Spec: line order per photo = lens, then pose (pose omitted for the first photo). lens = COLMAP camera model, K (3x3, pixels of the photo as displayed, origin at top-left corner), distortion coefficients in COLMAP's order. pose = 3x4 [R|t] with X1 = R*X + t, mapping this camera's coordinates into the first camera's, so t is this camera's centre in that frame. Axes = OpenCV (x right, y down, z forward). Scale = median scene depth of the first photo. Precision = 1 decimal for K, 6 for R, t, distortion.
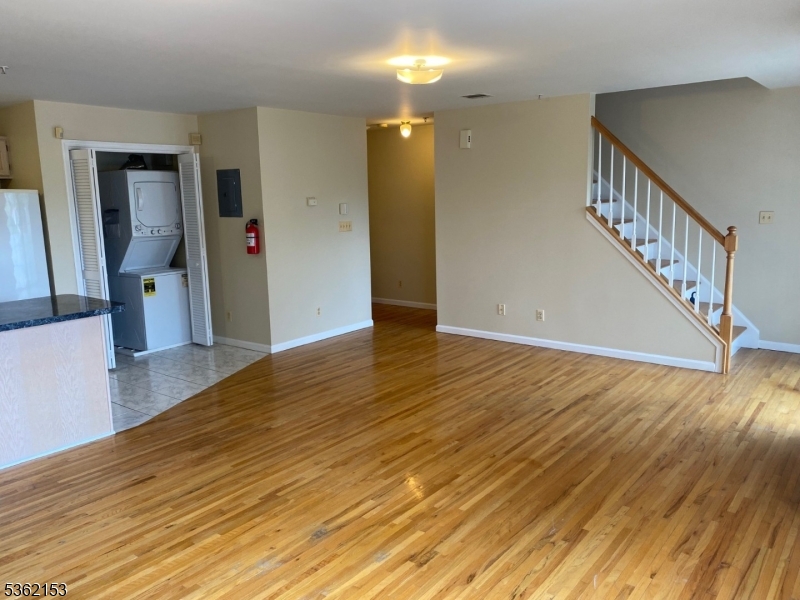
lens RADIAL K [[612.4, 0, 406.0], [0, 612.4, 301.1], [0, 0, 1]] dist [0.008129, -0.010111]
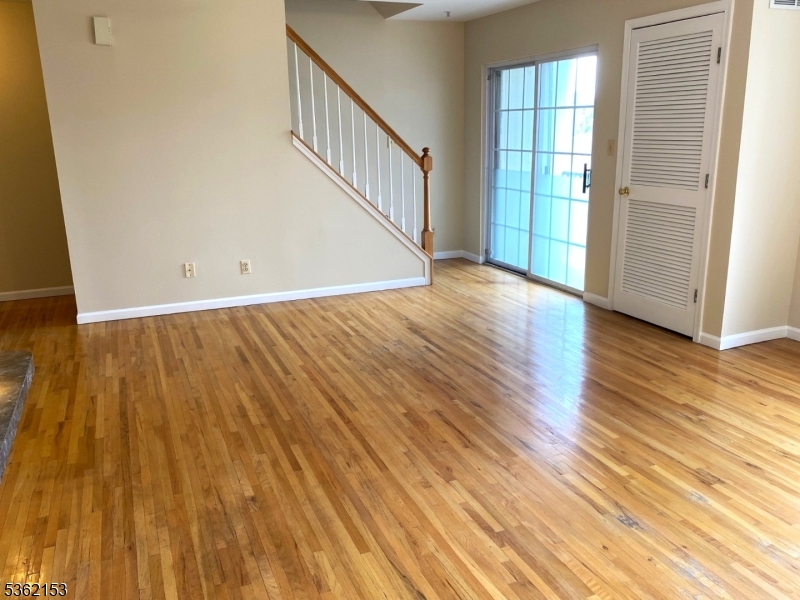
lens RADIAL K [[612.4, 0, 406.0], [0, 612.4, 301.1], [0, 0, 1]] dist [0.008129, -0.010111]
pose [[0.532870, -0.230044, 0.814328, -0.641357], [0.156022, 0.972549, 0.172646, -0.082263], [-0.831689, 0.035055, 0.554134, 0.526279]]
